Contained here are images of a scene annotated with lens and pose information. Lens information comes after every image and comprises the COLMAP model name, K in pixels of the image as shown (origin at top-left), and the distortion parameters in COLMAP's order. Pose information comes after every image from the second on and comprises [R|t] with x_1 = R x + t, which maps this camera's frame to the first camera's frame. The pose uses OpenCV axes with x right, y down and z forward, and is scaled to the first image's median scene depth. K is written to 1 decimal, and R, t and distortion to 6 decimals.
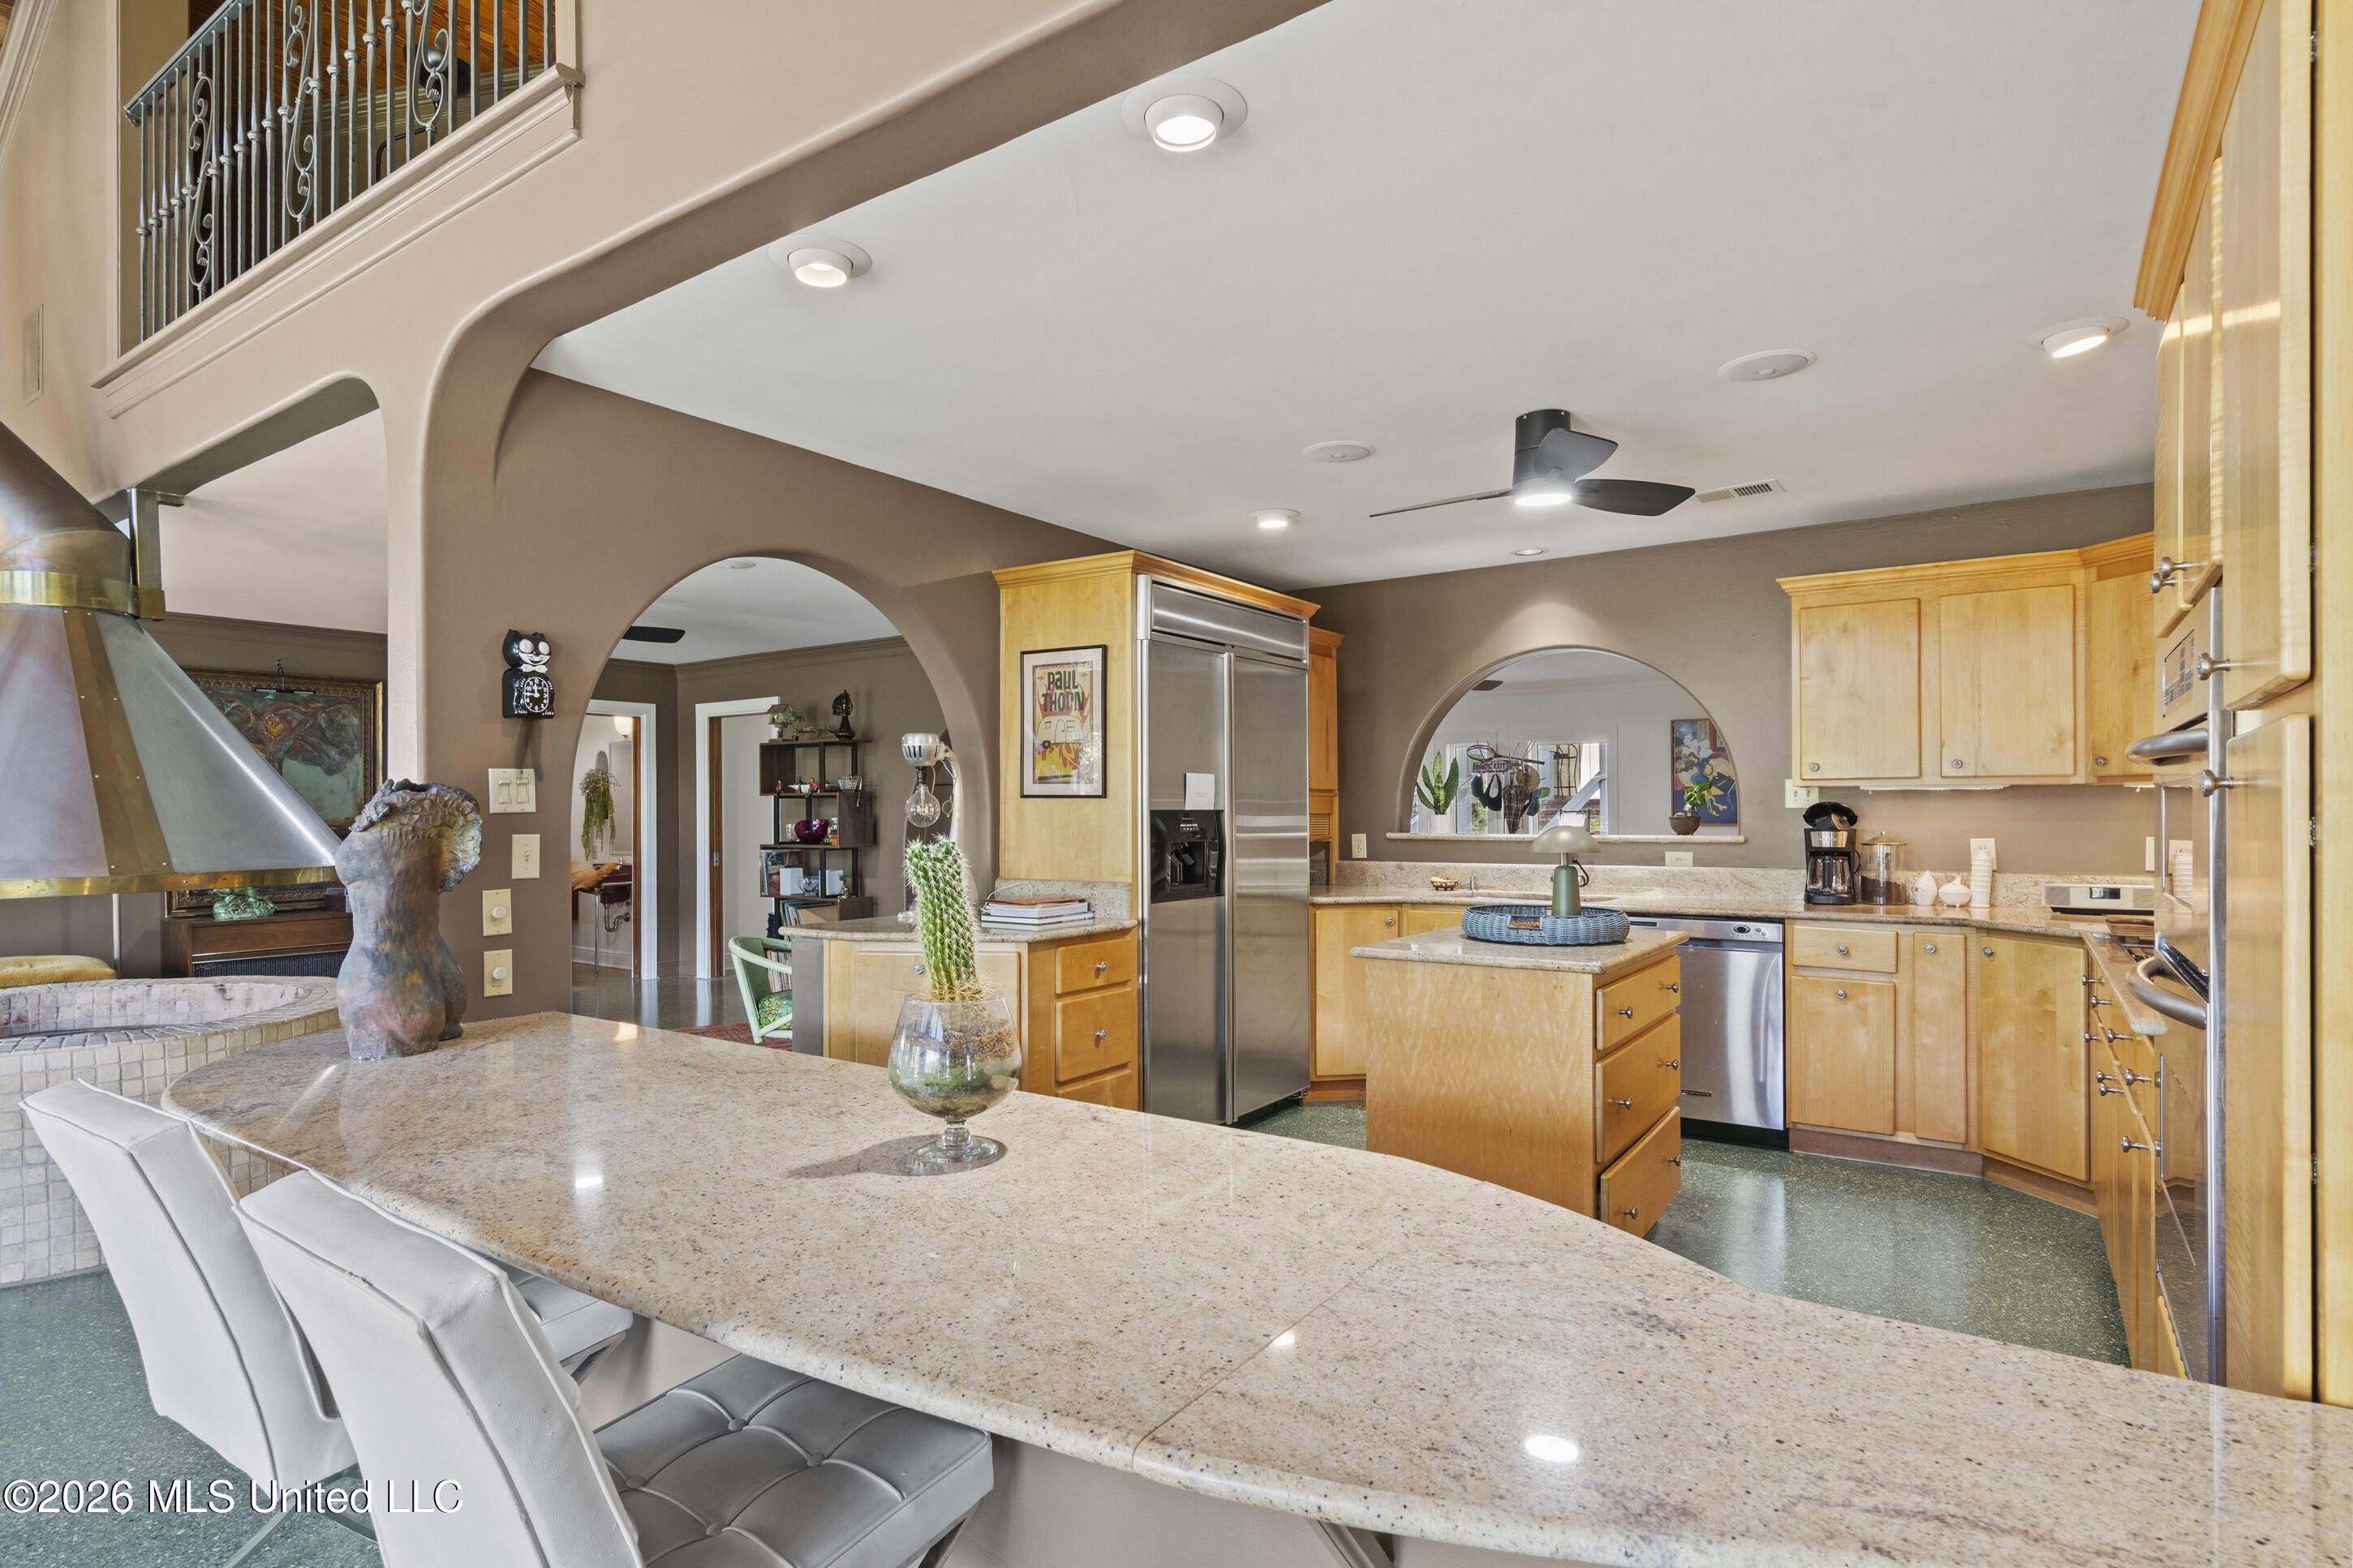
lens RADIAL K [[1208.5, 0, 1165.9], [0, 1208.5, 806.3], [0, 0, 1]] dist [0.001645, -0.000035]
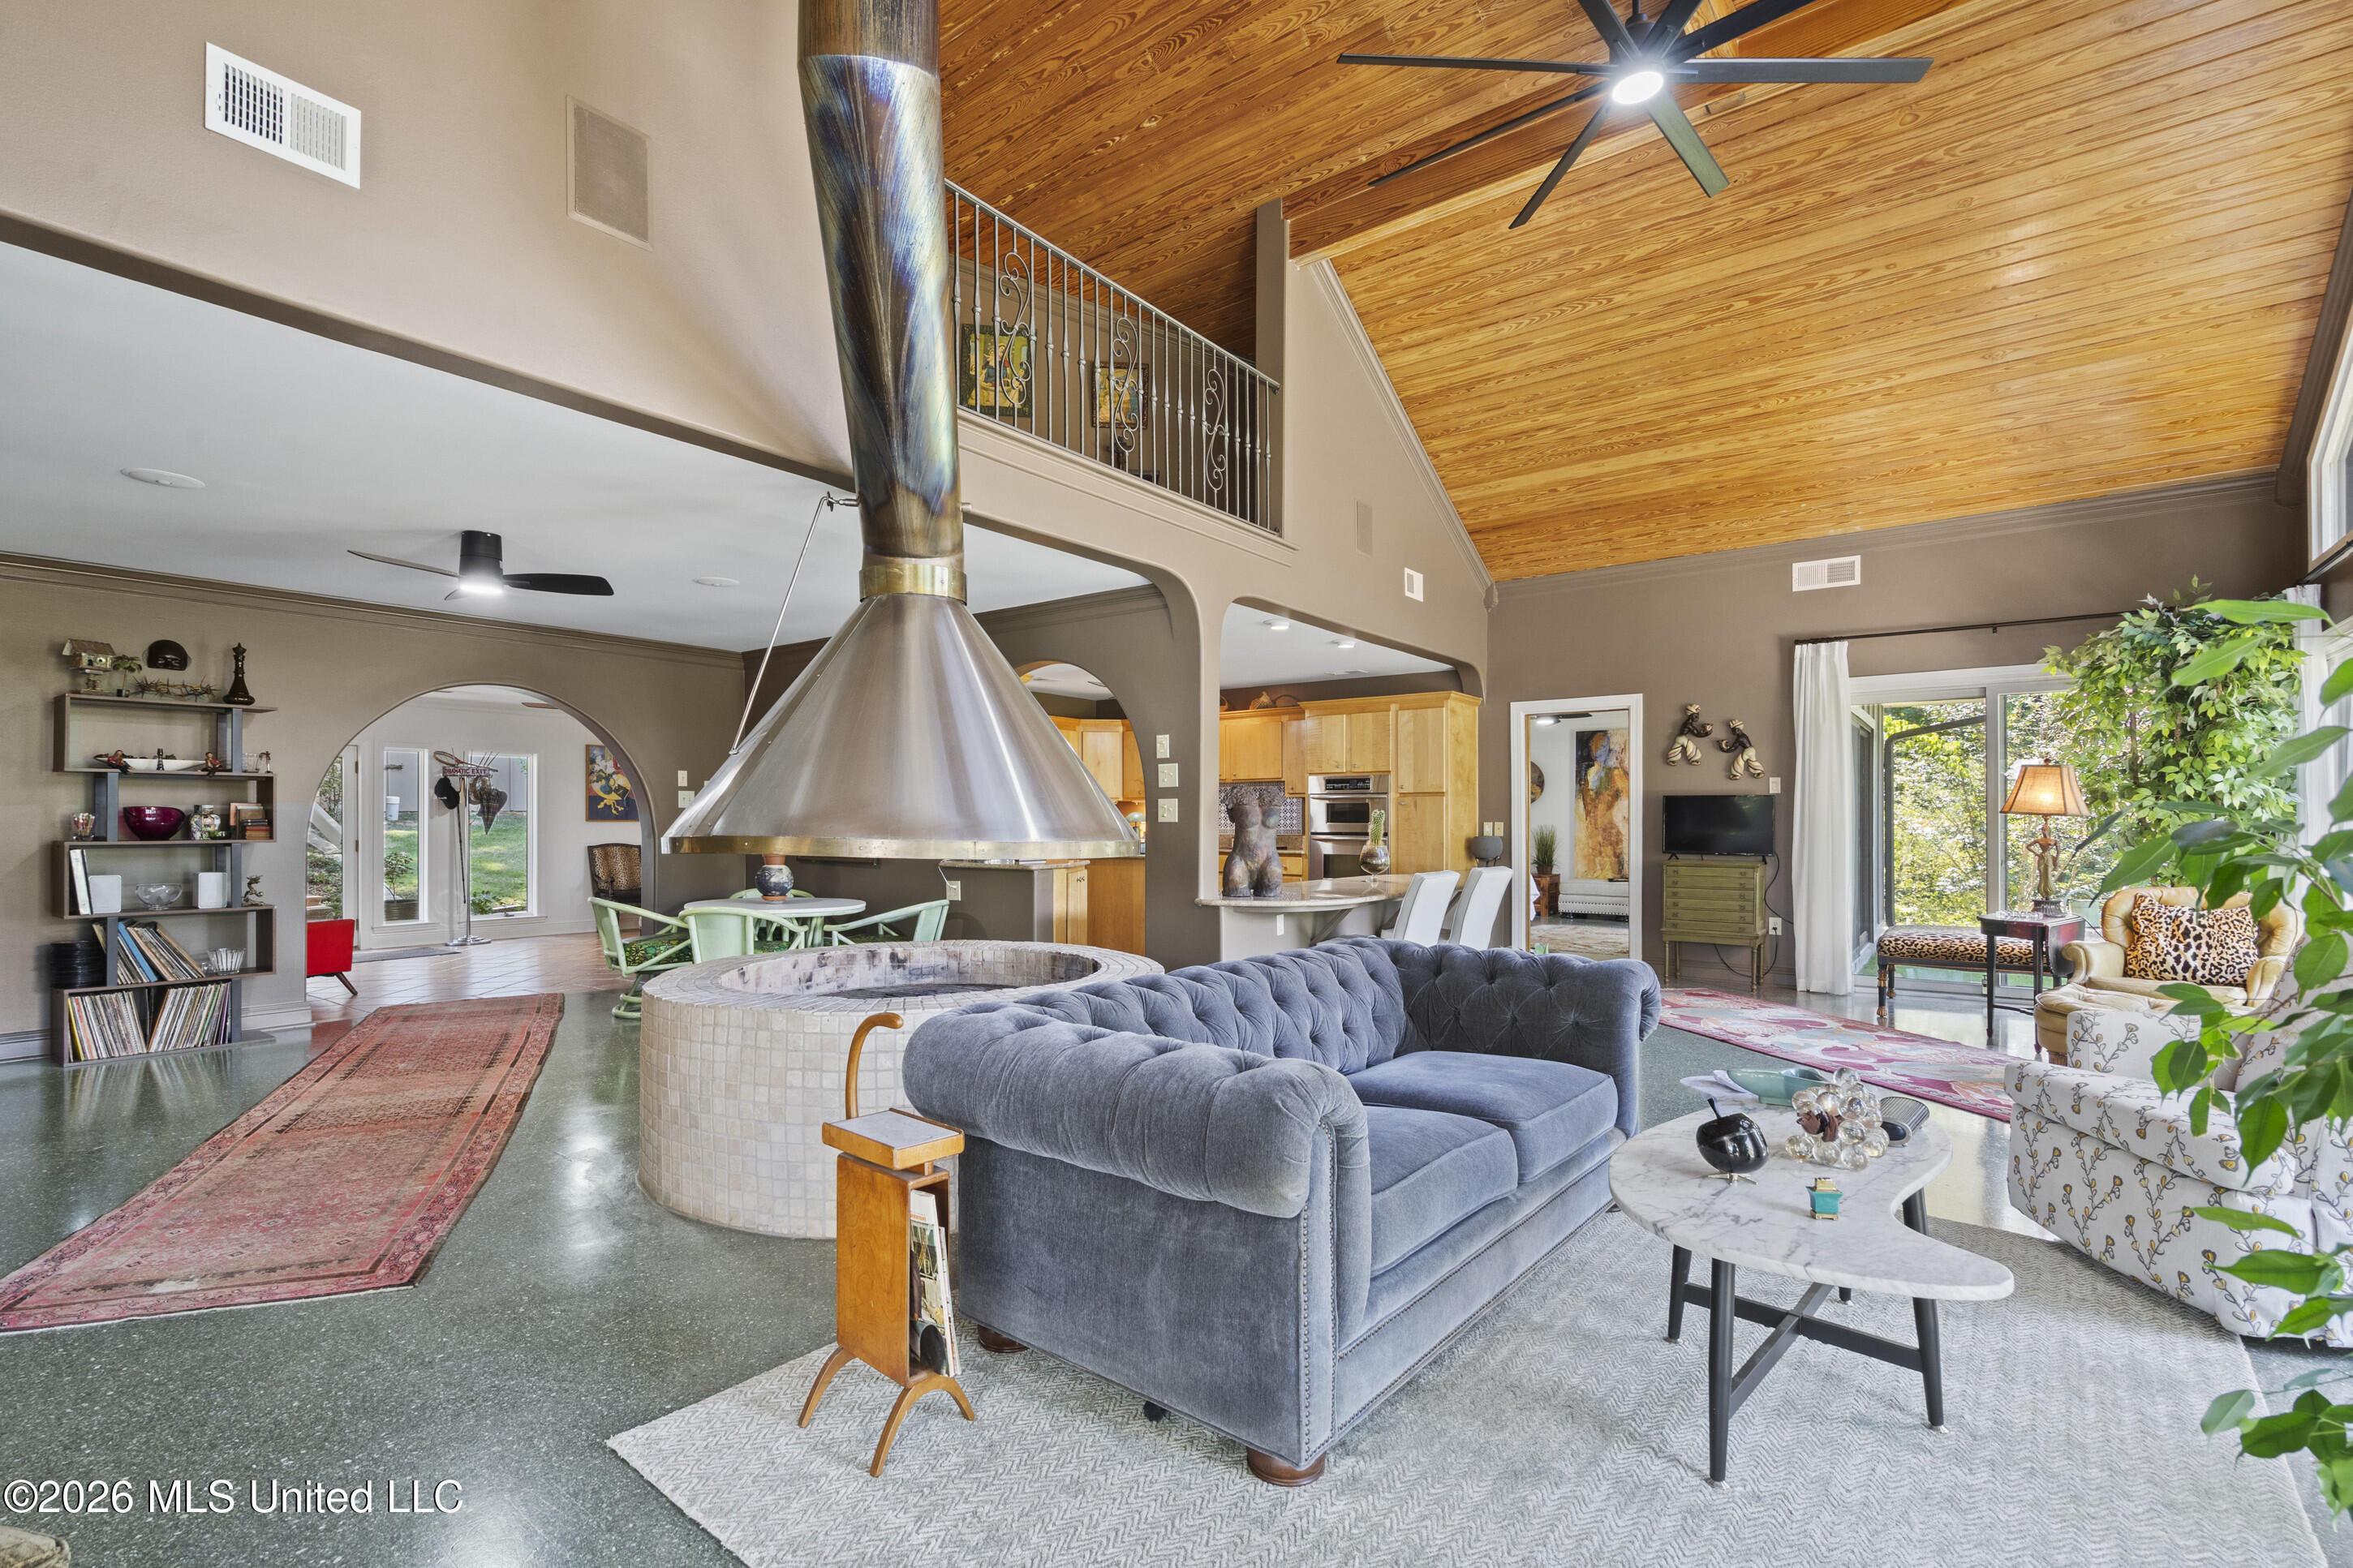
lens RADIAL K [[1068.9, 0, 1146.1], [0, 1068.9, 818.6], [0, 0, 1]] dist [-0.002716, 0.001065]
pose [[0.051179, 0.004100, 0.998681, -0.910117], [-0.004615, 0.999982, -0.003869, 0.017503], [-0.998679, -0.004411, 0.051197, 0.363261]]
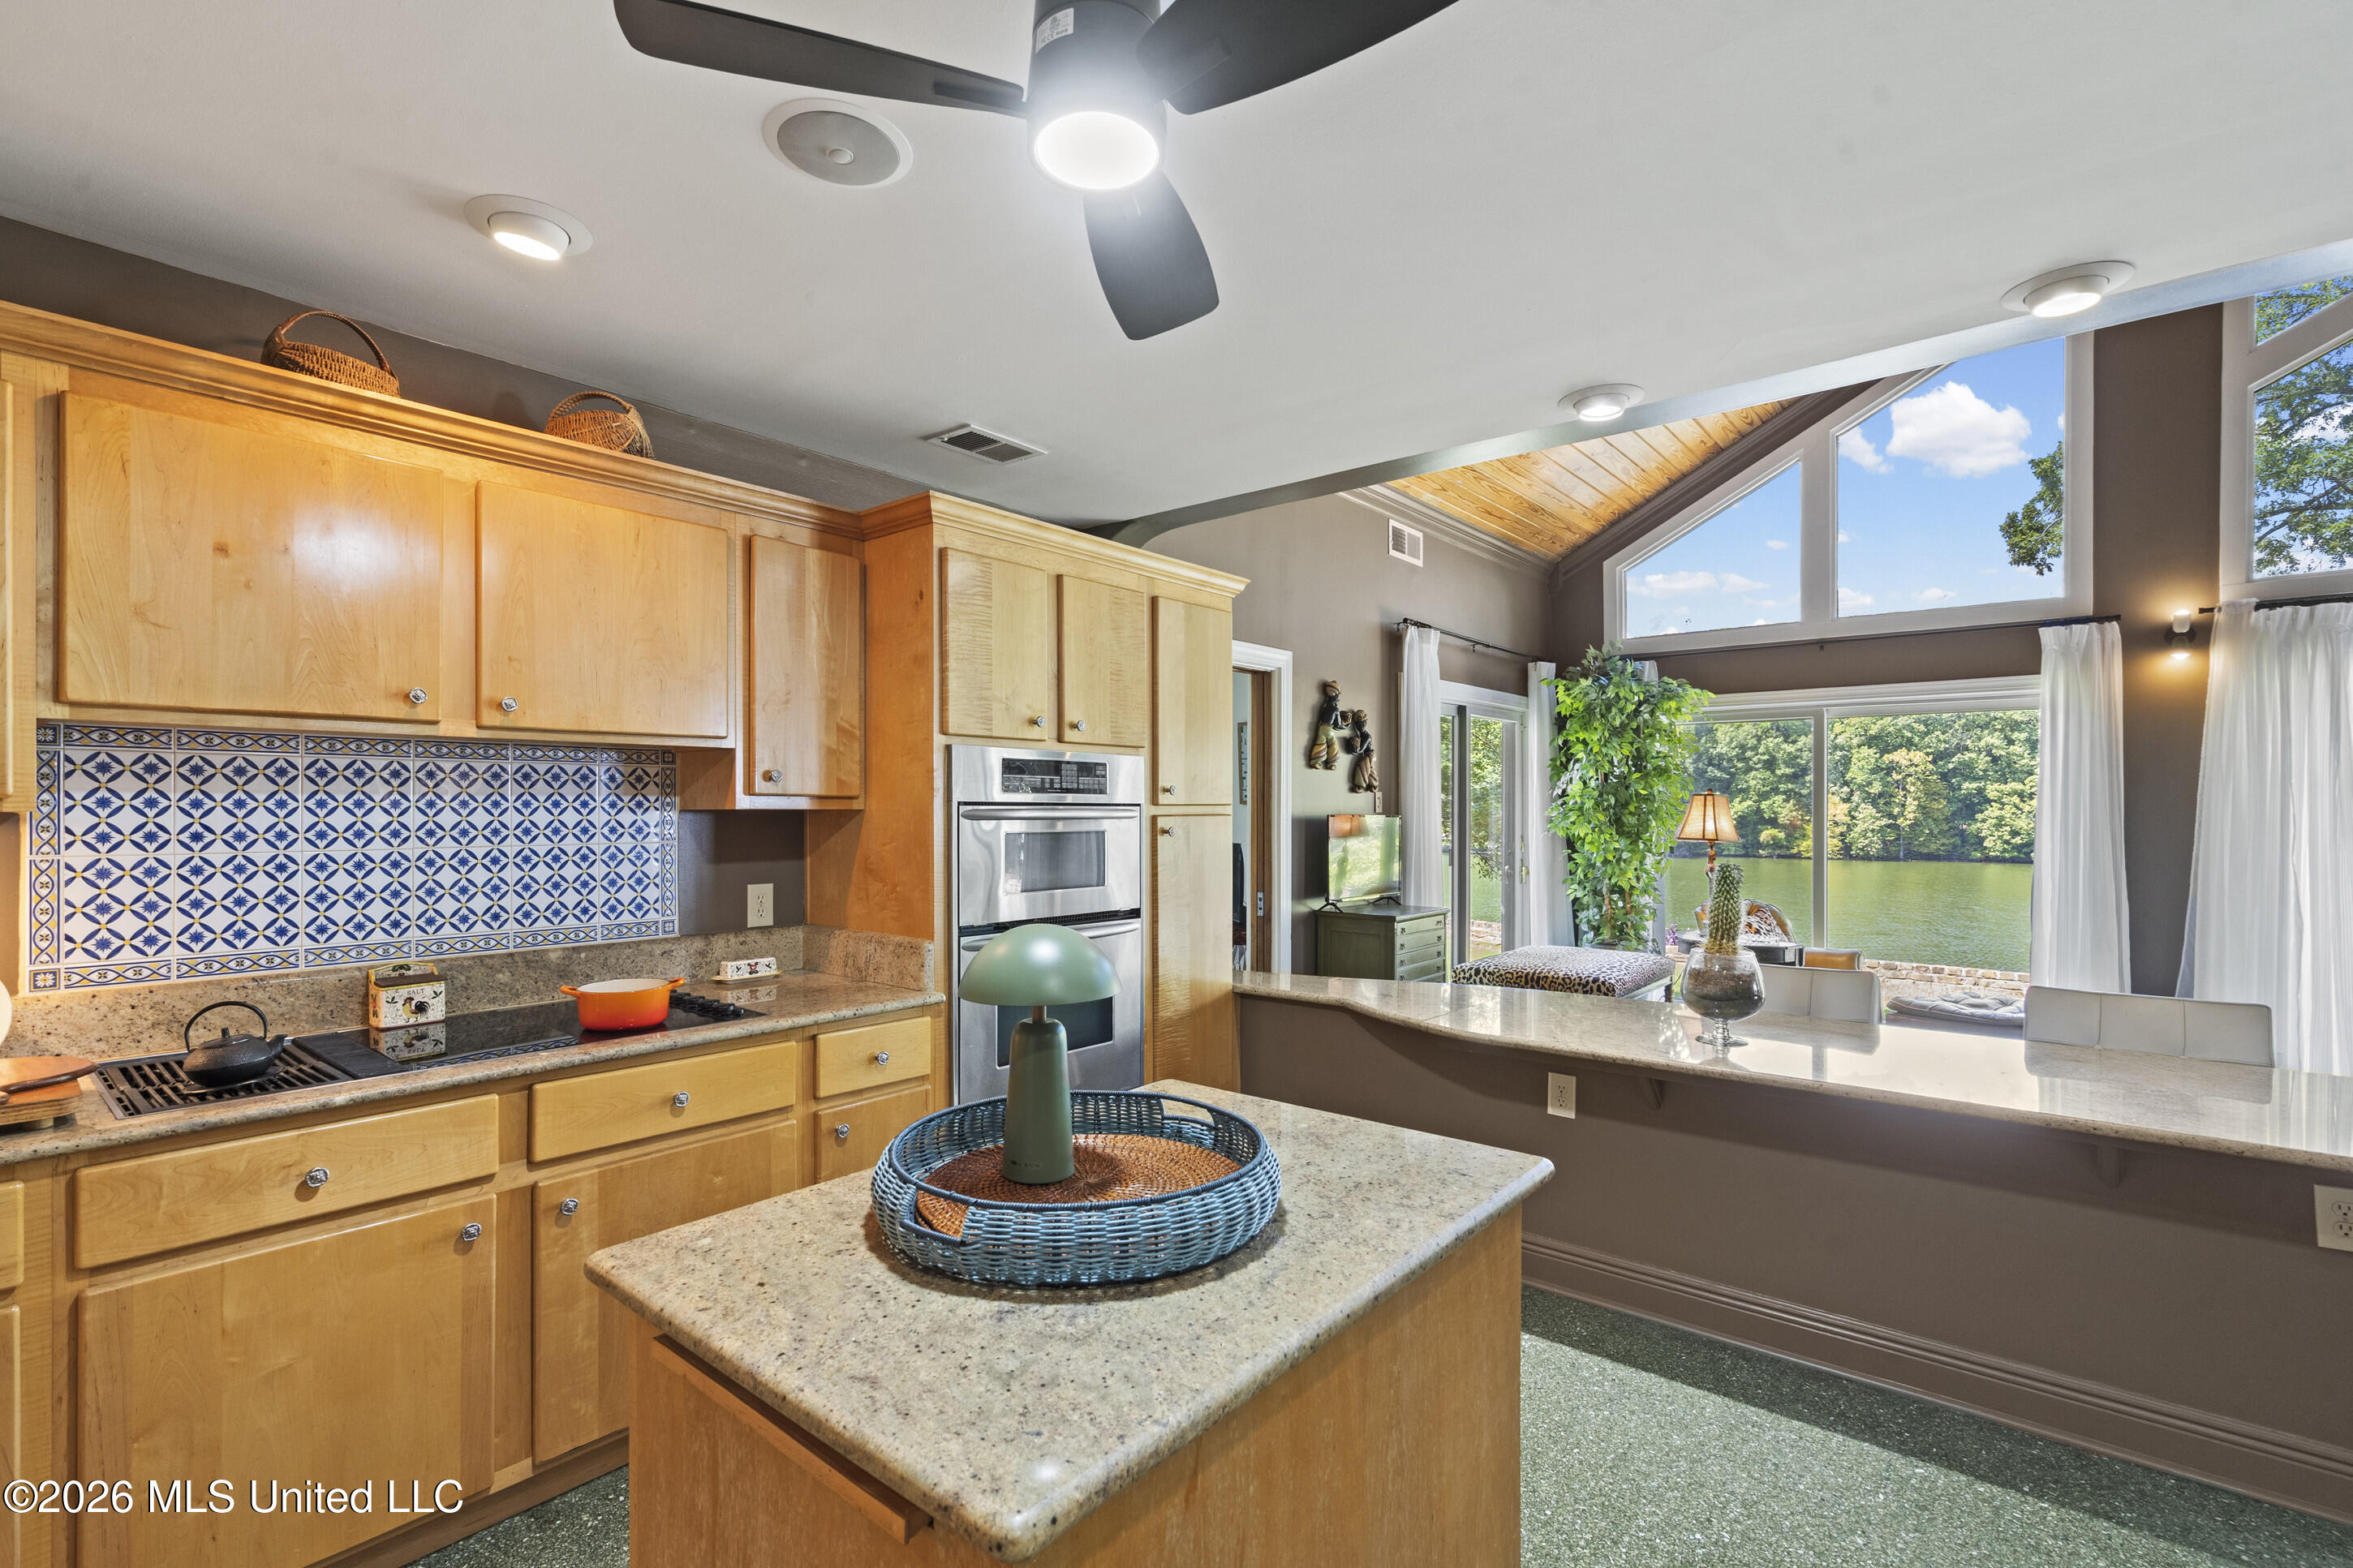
lens RADIAL K [[1068.9, 0, 1157.5], [0, 1068.9, 803.1], [0, 0, 1]] dist [-0.002716, 0.001065]
pose [[-0.995680, 0.005386, 0.092697, 0.121488], [0.004268, 0.999916, -0.012256, -0.009036], [-0.092755, -0.011807, -0.995619, 0.583102]]
